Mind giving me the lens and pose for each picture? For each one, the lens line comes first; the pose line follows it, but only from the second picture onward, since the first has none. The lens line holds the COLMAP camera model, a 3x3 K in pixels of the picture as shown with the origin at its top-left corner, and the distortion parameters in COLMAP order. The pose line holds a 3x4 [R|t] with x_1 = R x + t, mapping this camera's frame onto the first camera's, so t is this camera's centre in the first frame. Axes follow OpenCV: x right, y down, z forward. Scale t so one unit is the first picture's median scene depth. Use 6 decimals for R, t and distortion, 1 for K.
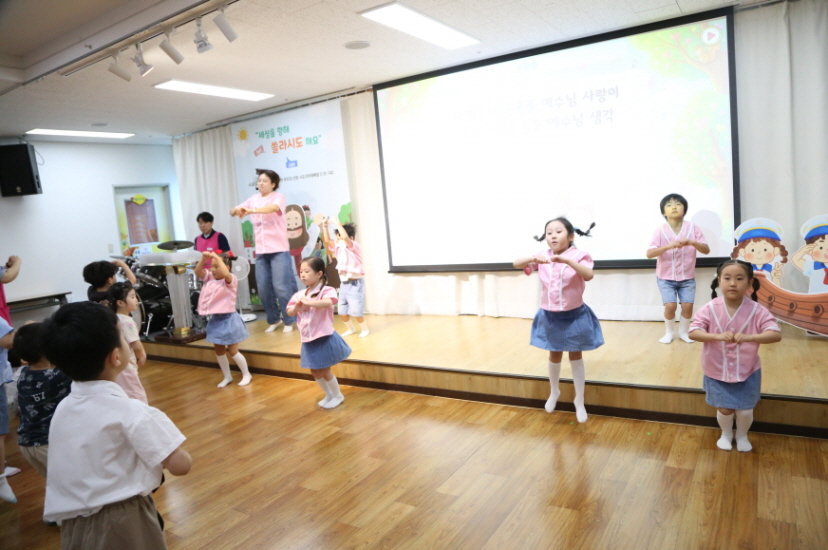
lens RADIAL K [[564.5, 0, 427.1], [0, 564.5, 280.4], [0, 0, 1]] dist [-0.113993, 0.066197]
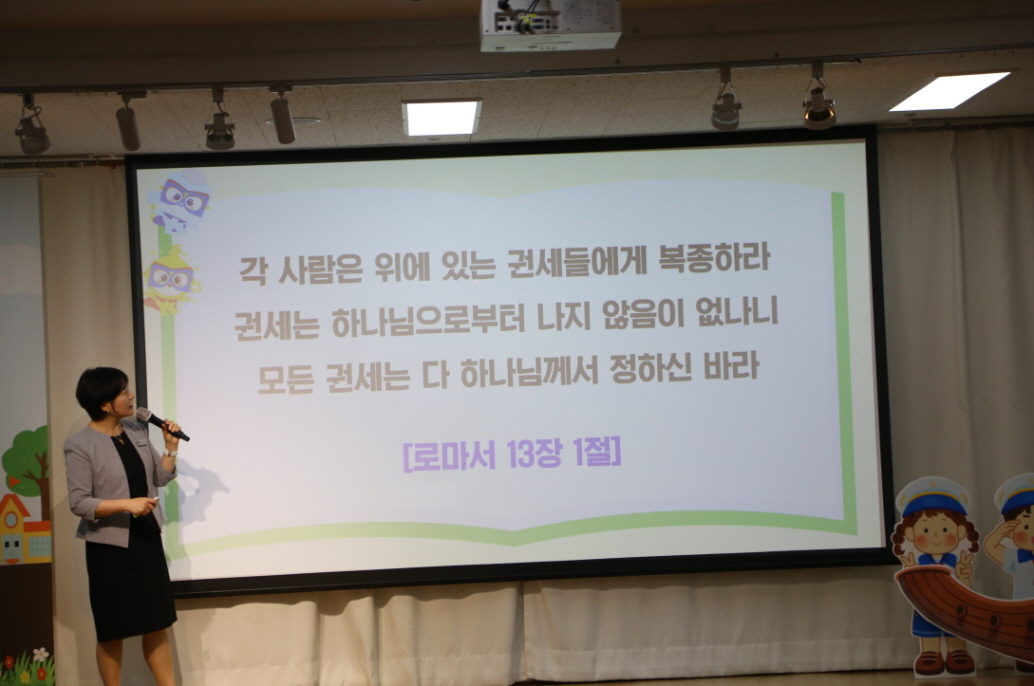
lens RADIAL K [[3024.2, 0, 514.7], [0, 3024.2, 357.9], [0, 0, 1]] dist [0.749944, 0.464137]
pose [[0.837827, 0.062319, 0.542367, -1.619881], [0.042142, 0.983117, -0.178060, 0.339727], [-0.544307, 0.172039, 0.821056, -1.551921]]
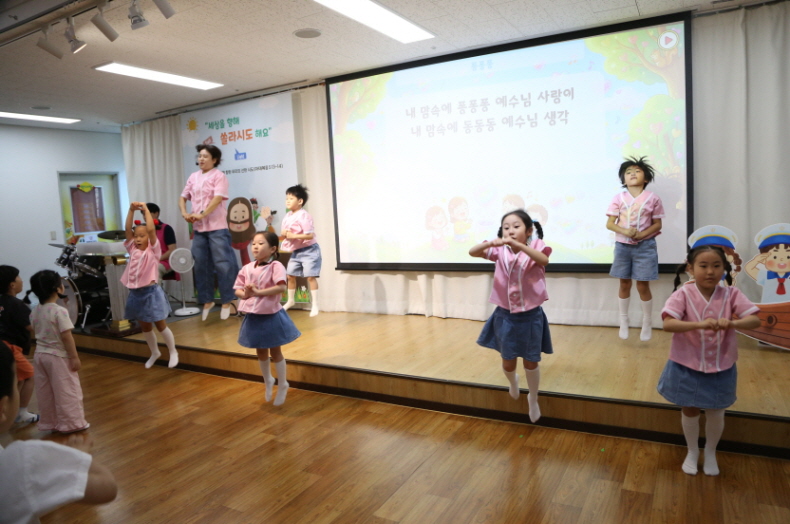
lens RADIAL K [[538.6, 0, 407.5], [0, 538.6, 267.1], [0, 0, 1]] dist [-0.113993, 0.066197]
pose [[0.998247, 0.027260, 0.052526, 0.010340], [-0.026397, 0.999506, -0.017050, -0.008042], [-0.052965, 0.015634, 0.998474, 0.090268]]
